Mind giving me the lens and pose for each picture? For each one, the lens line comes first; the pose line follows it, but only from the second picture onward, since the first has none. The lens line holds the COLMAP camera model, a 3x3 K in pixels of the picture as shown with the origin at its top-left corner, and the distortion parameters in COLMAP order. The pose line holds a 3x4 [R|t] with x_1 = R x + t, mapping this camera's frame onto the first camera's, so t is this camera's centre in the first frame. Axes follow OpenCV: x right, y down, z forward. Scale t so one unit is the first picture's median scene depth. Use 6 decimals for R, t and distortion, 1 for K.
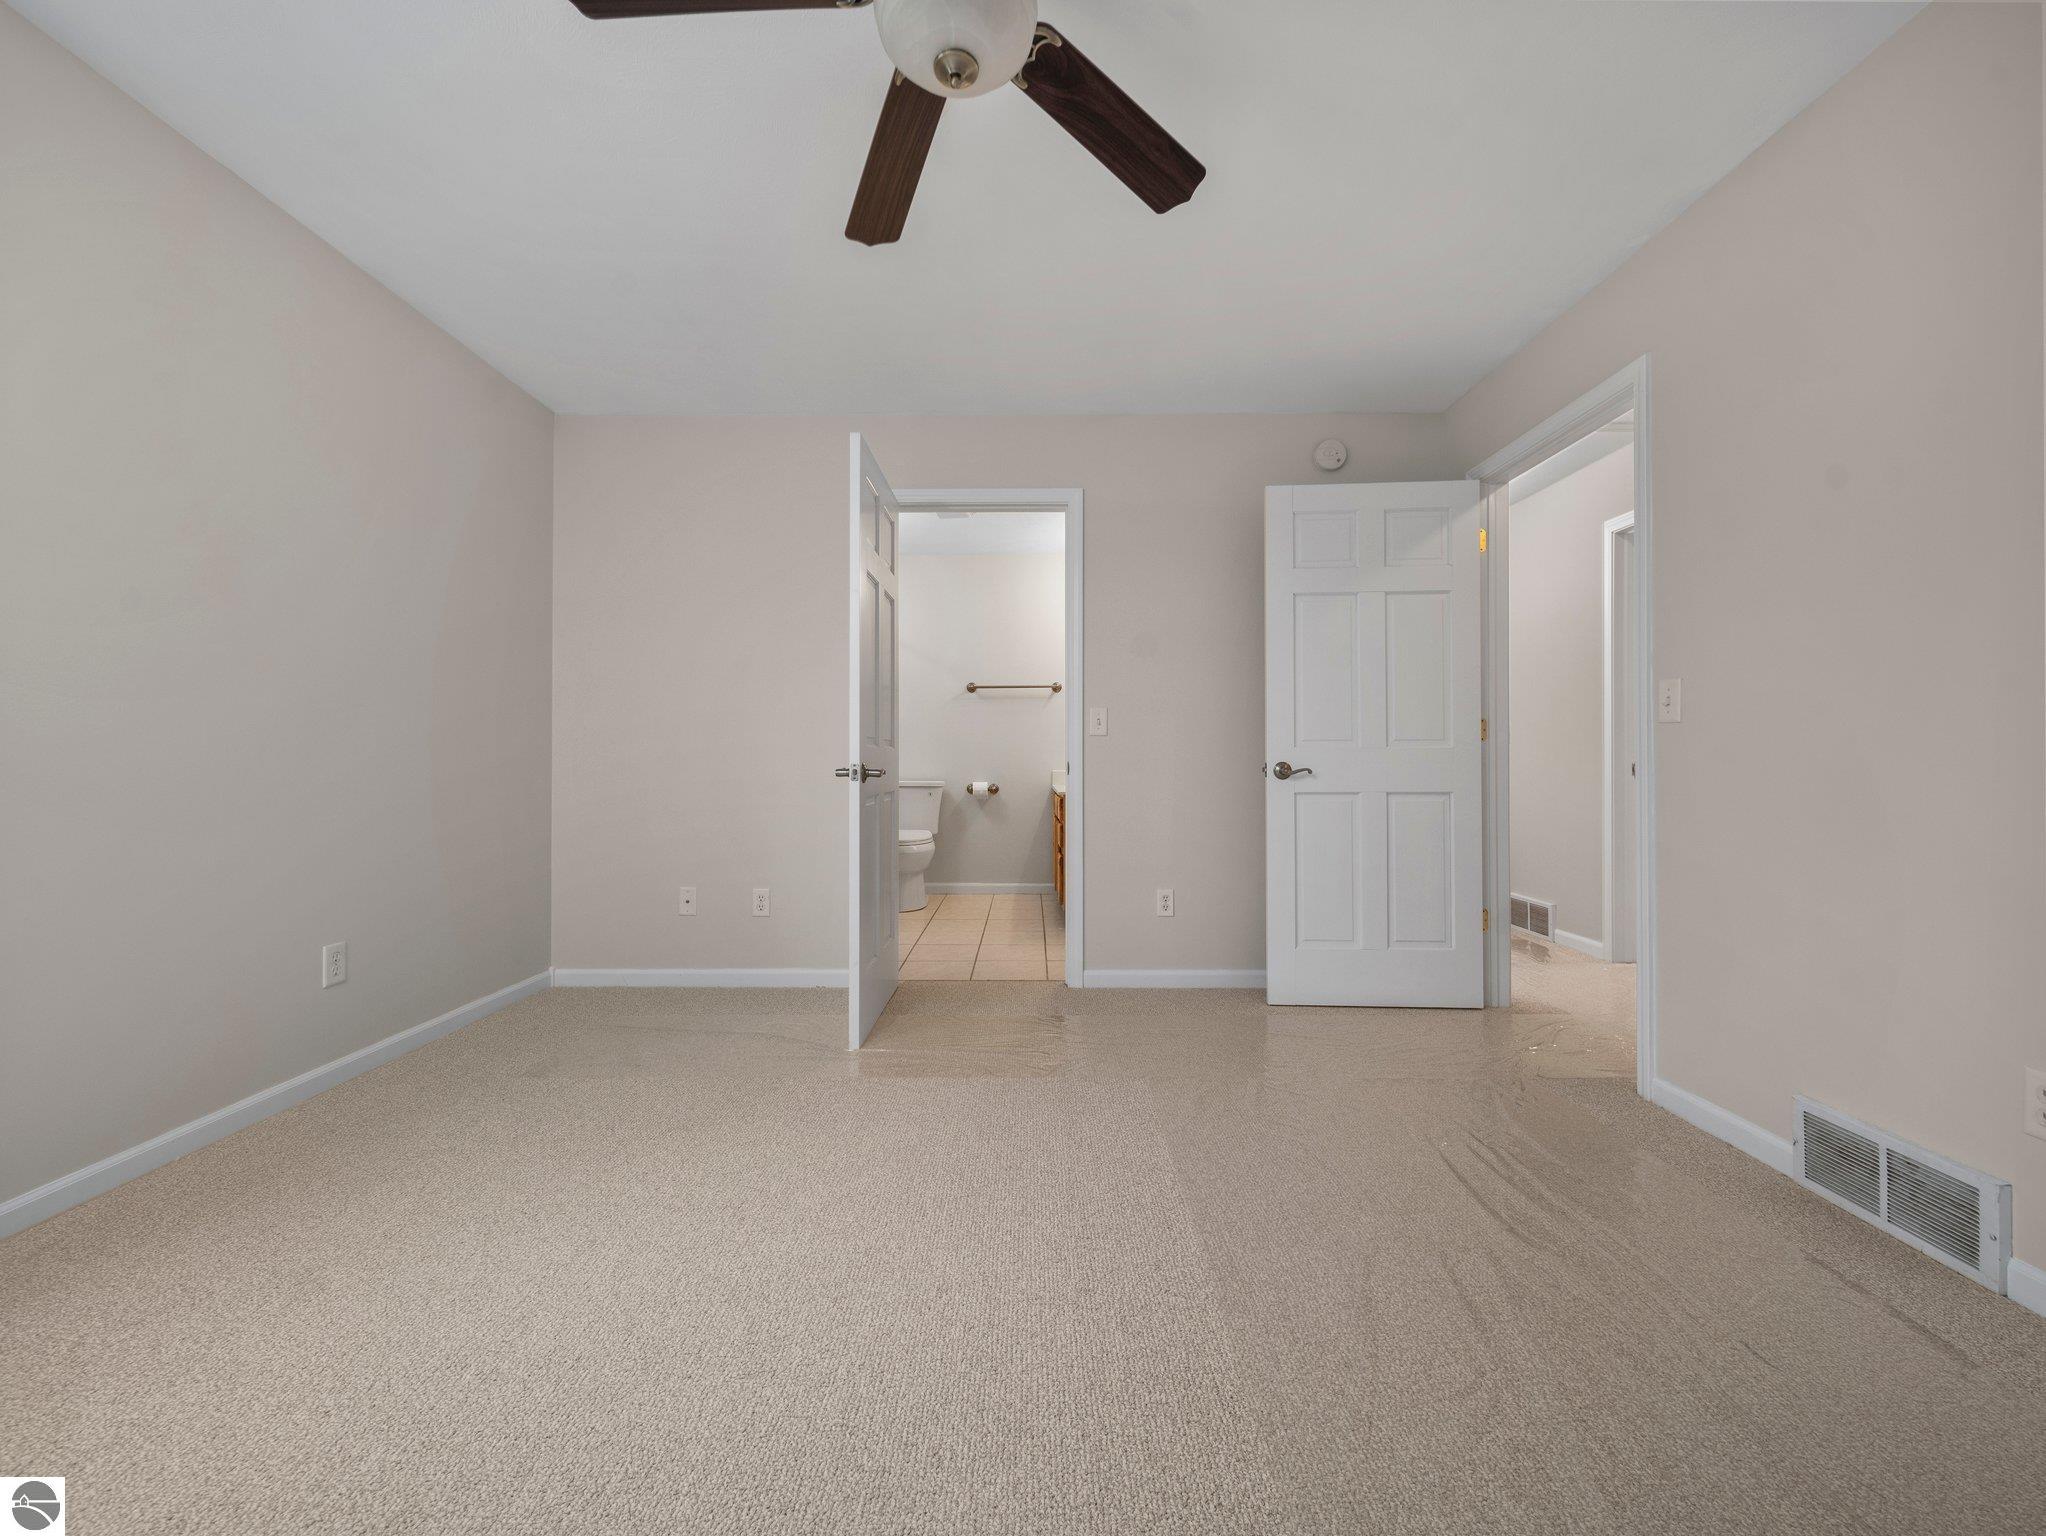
lens RADIAL K [[804.2, 0, 1023.0], [0, 804.2, 768.0], [0, 0, 1]] dist [0.000191, 0.000197]
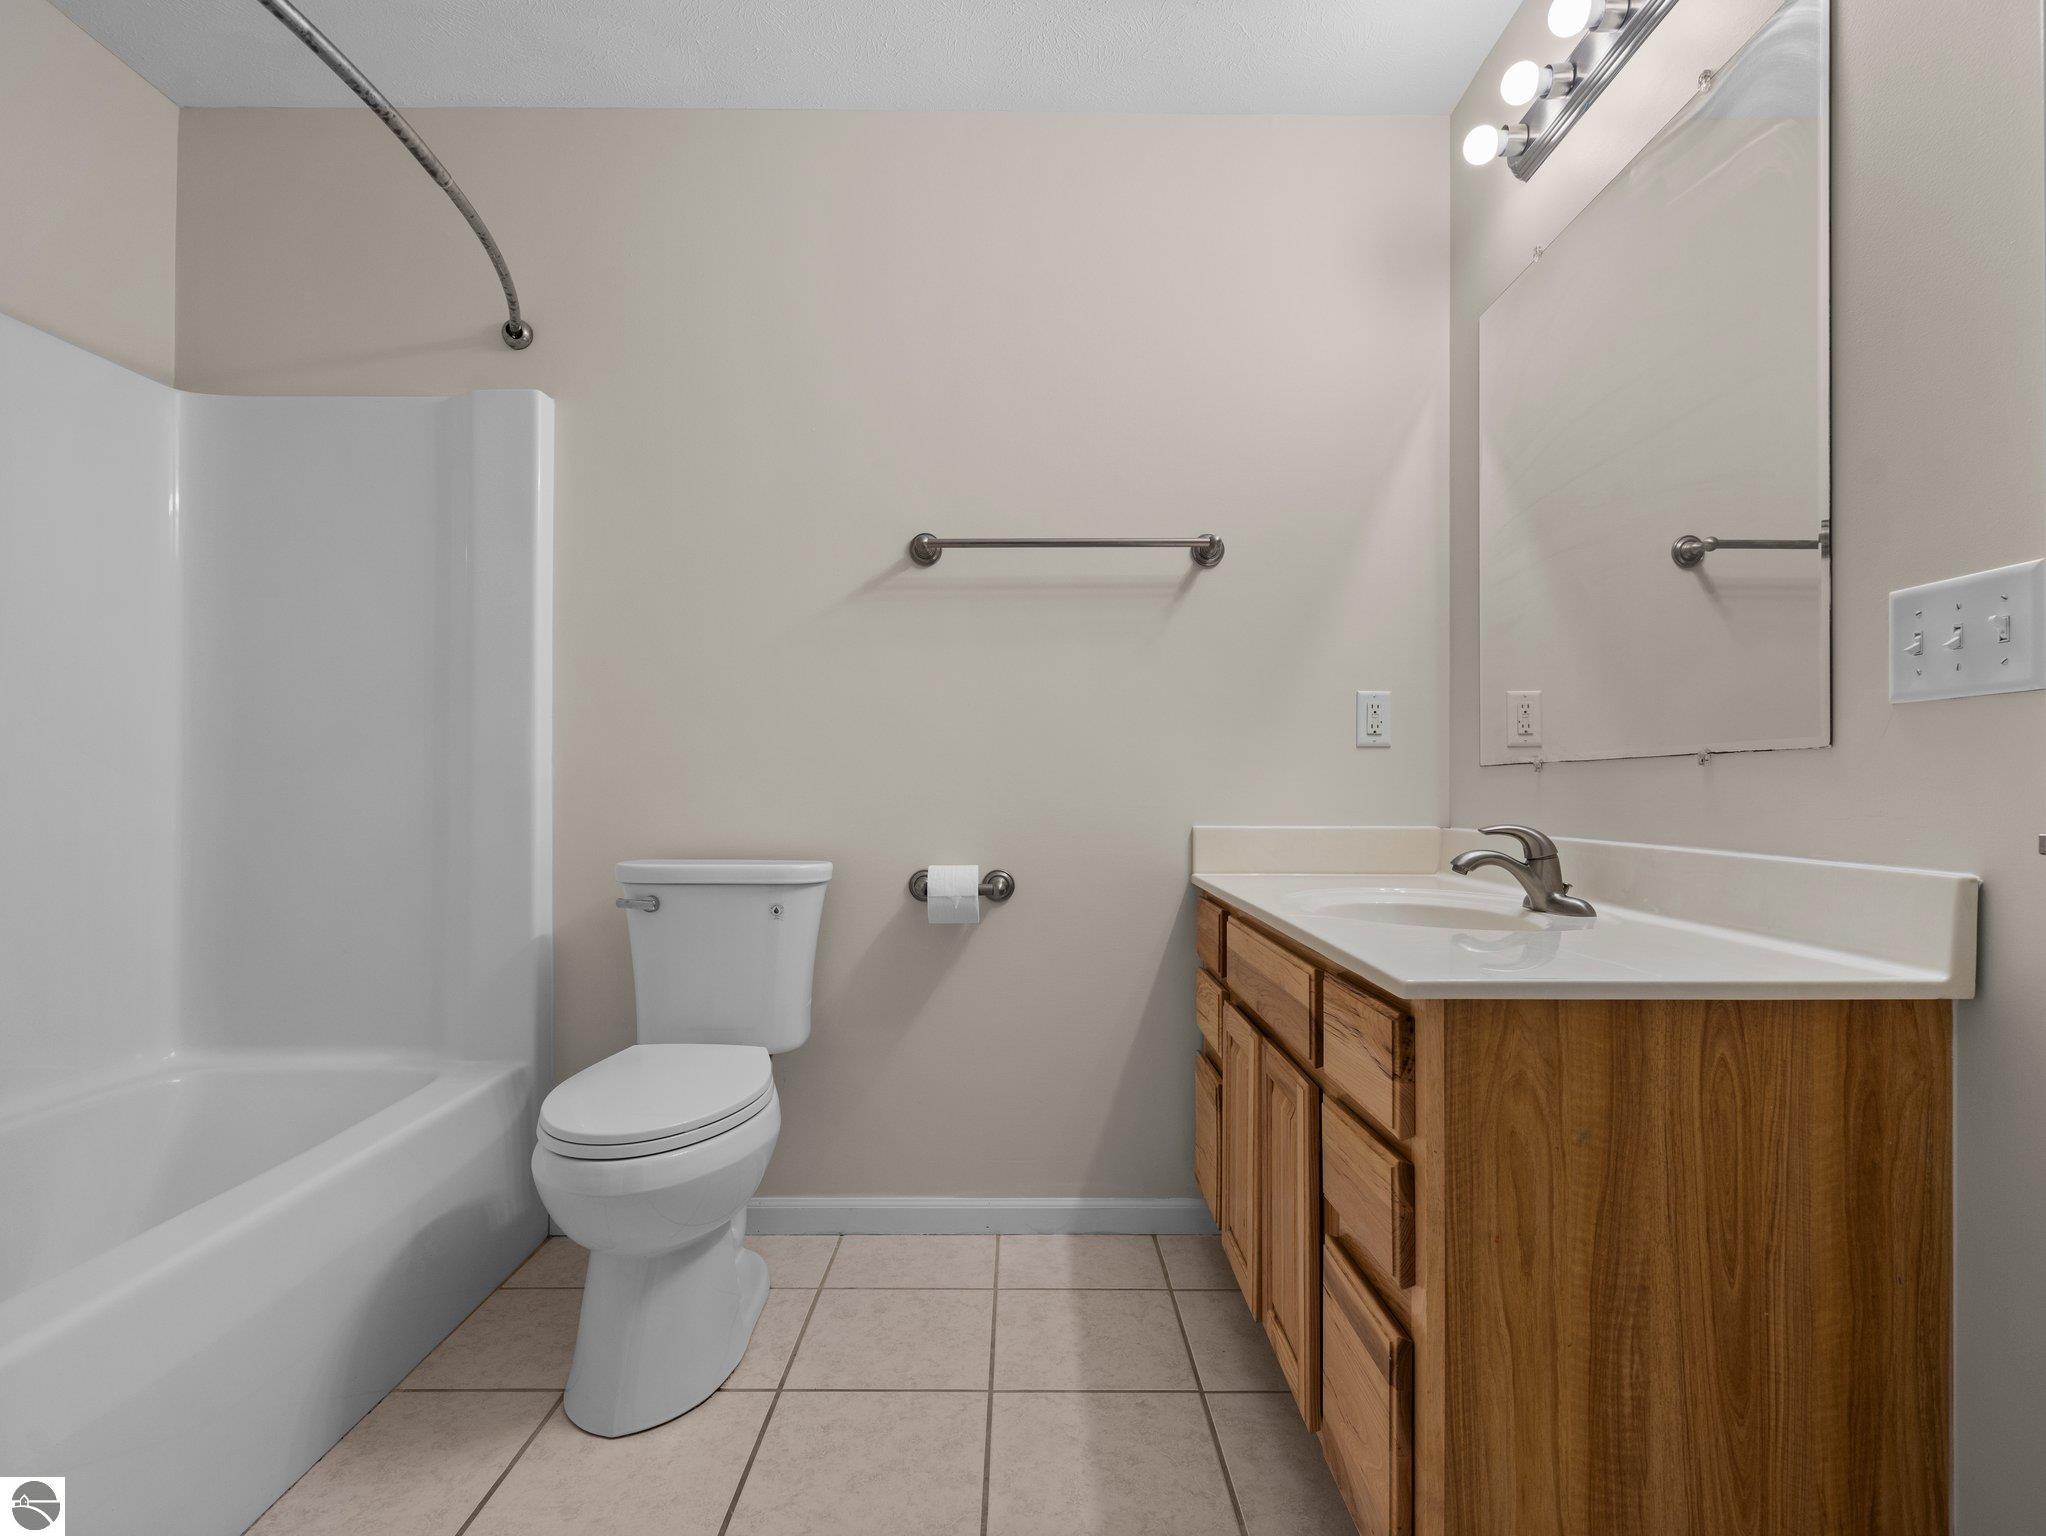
lens RADIAL K [[1040.2, 0, 1021.0], [0, 1040.2, 777.6], [0, 0, 1]] dist [-0.002547, 0.000583]
pose [[0.999830, 0.001763, 0.018333, -0.034906], [-0.001430, 0.999835, -0.018129, -0.007302], [-0.018362, 0.018099, 0.999668, 0.613569]]
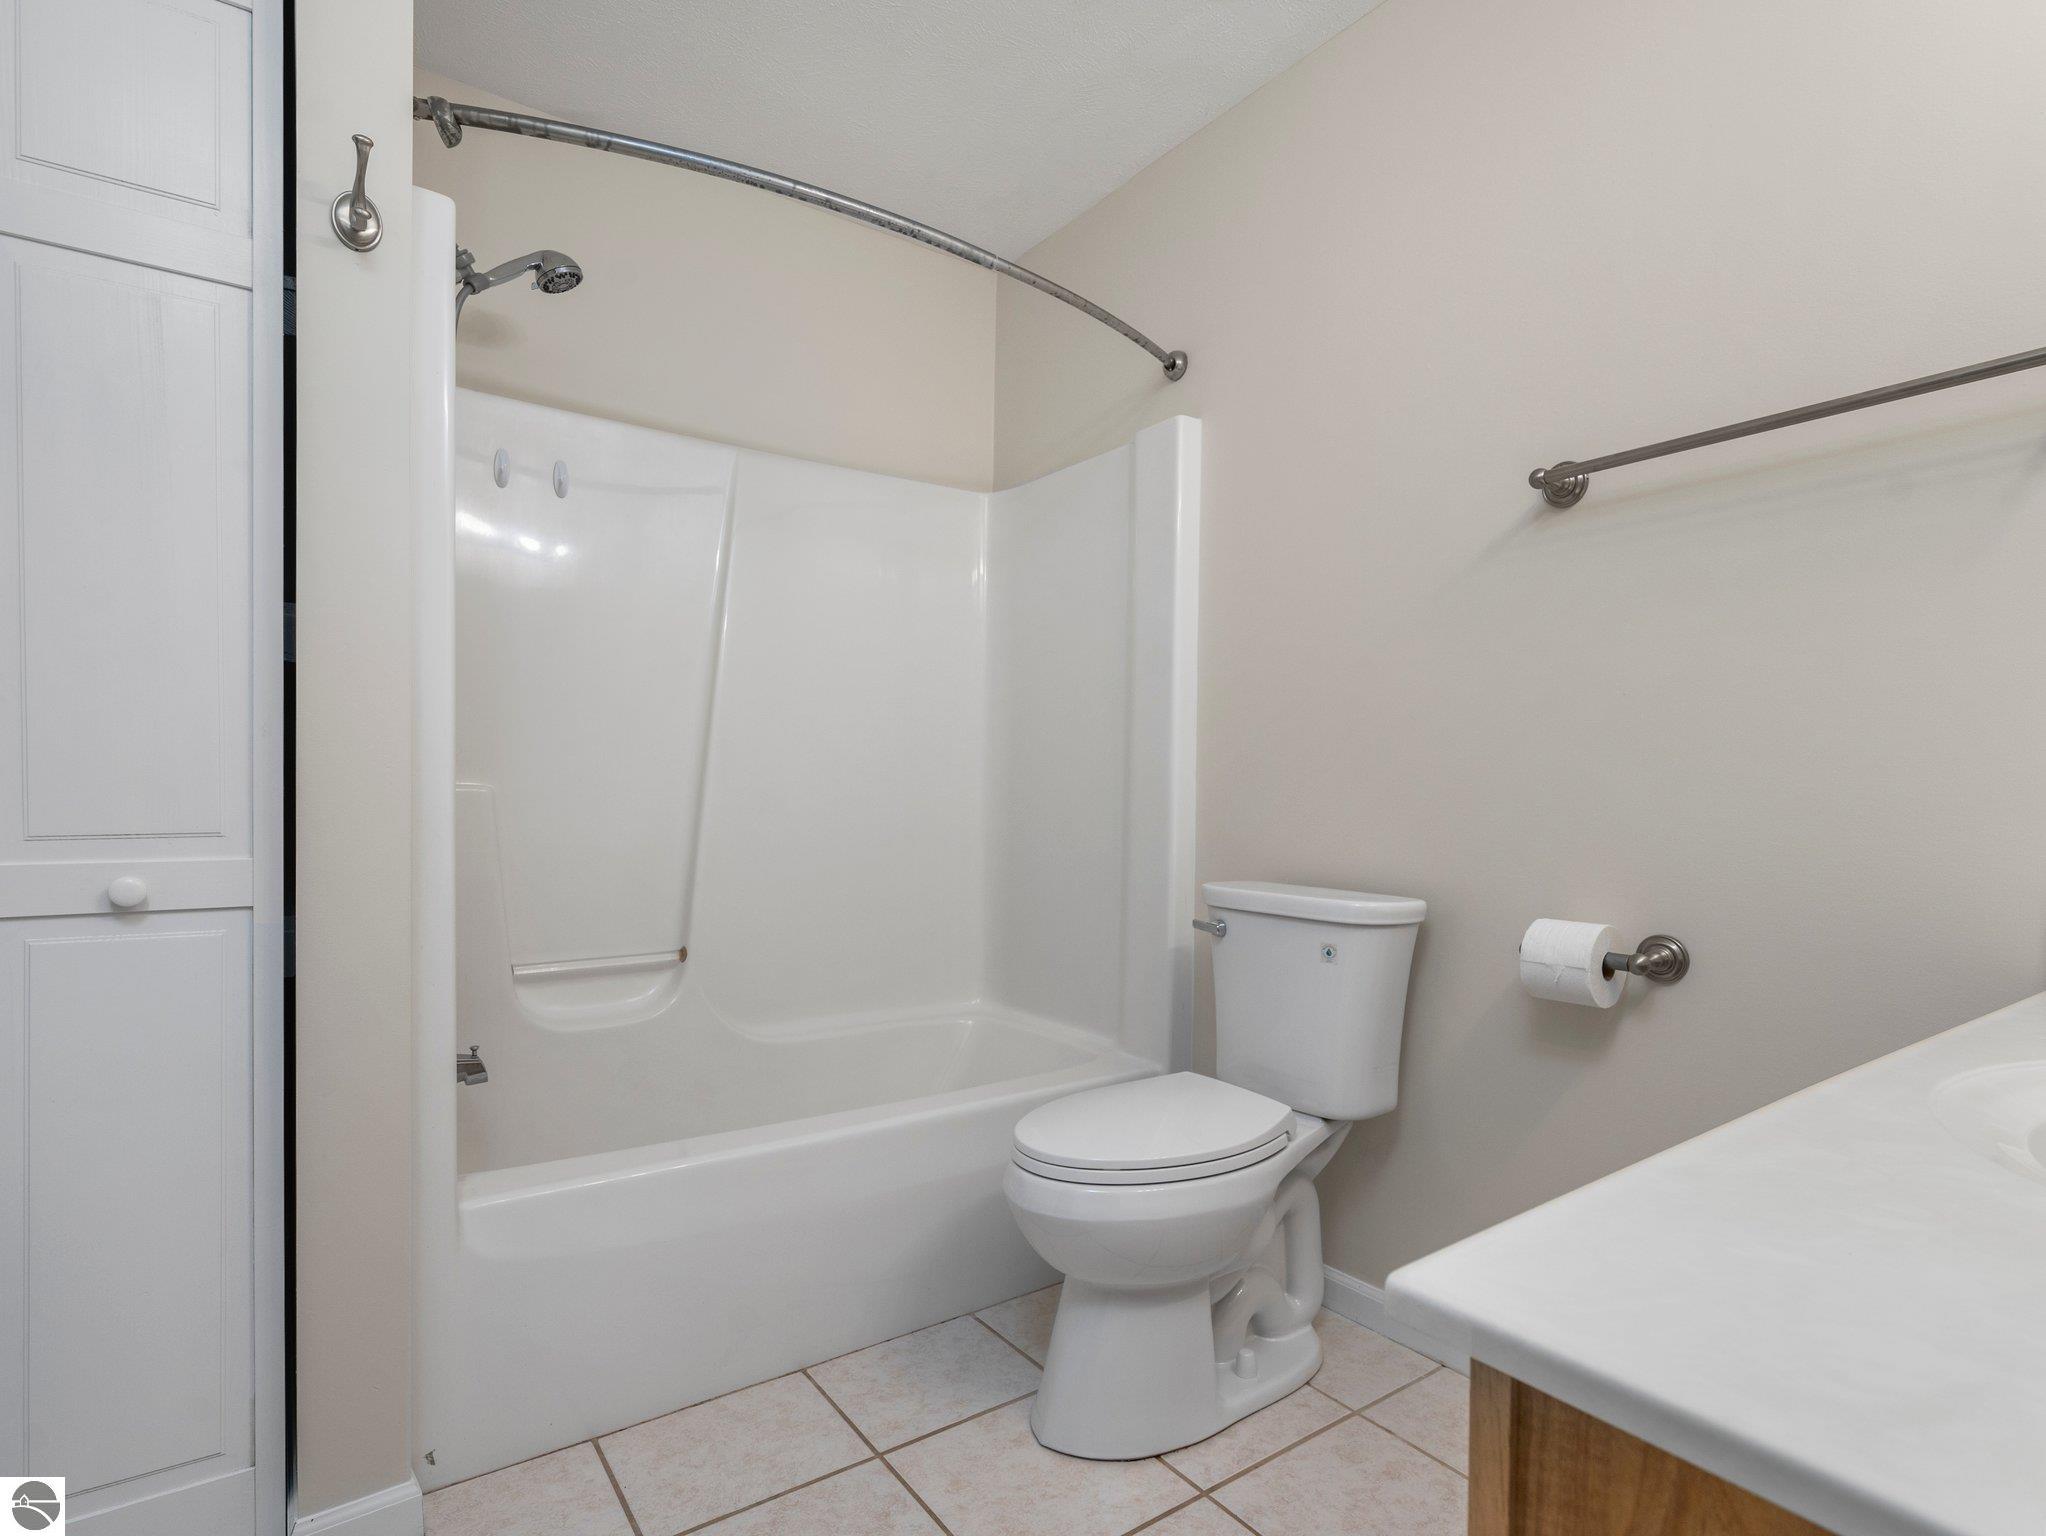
lens RADIAL K [[1047.7, 0, 1024.4], [0, 1047.7, 806.7], [0, 0, 1]] dist [-0.003445, -0.000207]
pose [[0.594582, 0.018620, -0.803820, 0.081046], [-0.016006, 0.999808, 0.011321, -0.012794], [0.803876, 0.006134, 0.594765, 0.718224]]
